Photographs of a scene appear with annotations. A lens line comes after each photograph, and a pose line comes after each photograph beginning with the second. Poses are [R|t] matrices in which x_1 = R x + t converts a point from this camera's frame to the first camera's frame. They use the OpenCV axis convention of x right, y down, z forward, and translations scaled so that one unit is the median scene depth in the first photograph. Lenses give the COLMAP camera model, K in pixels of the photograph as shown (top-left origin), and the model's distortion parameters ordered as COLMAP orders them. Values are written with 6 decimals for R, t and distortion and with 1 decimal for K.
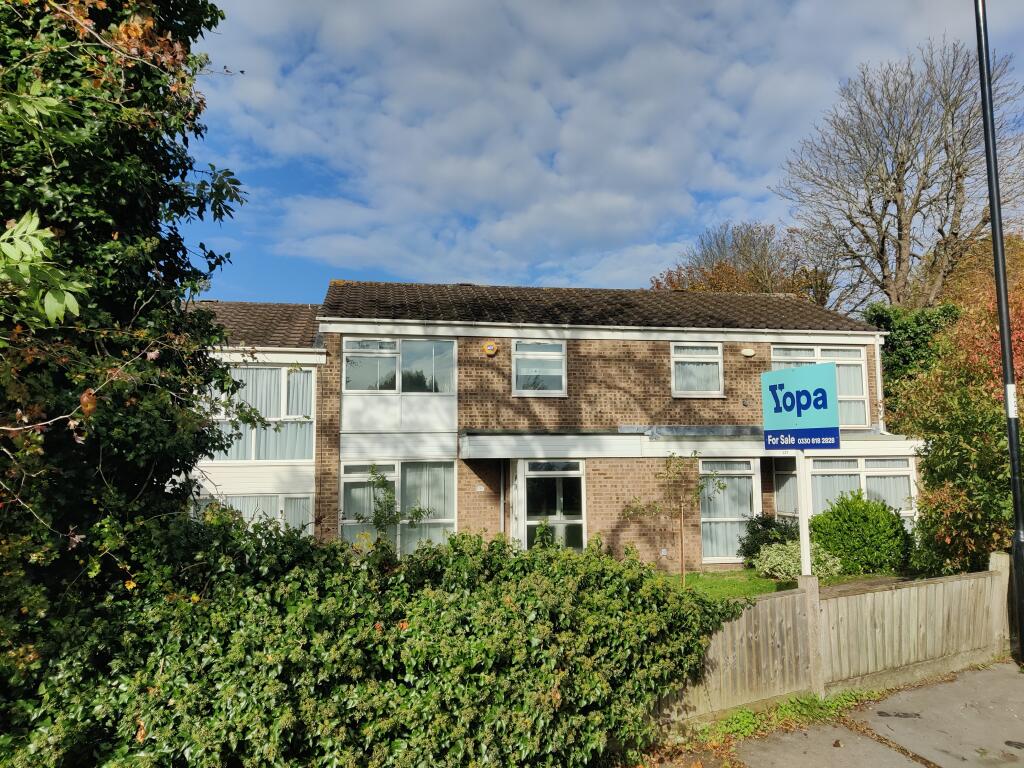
lens RADIAL K [[705.8, 0, 512.0], [0, 705.8, 384.0], [0, 0, 1]] dist [0.106539, -0.000191]
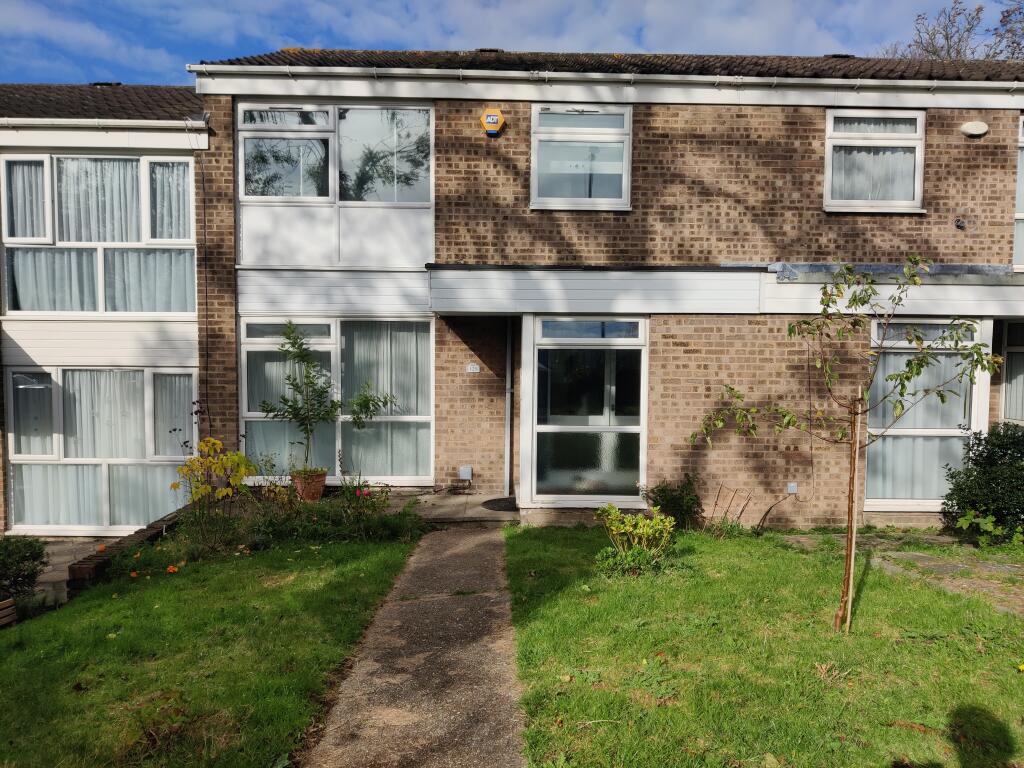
lens RADIAL K [[769.9, 0, 512.0], [0, 769.9, 384.0], [0, 0, 1]] dist [0.012780, -0.000053]
pose [[0.989351, 0.023854, -0.143582, 0.079431], [-0.000867, 0.987428, 0.158069, 0.060192], [0.145548, -0.156262, 0.976933, 0.378099]]
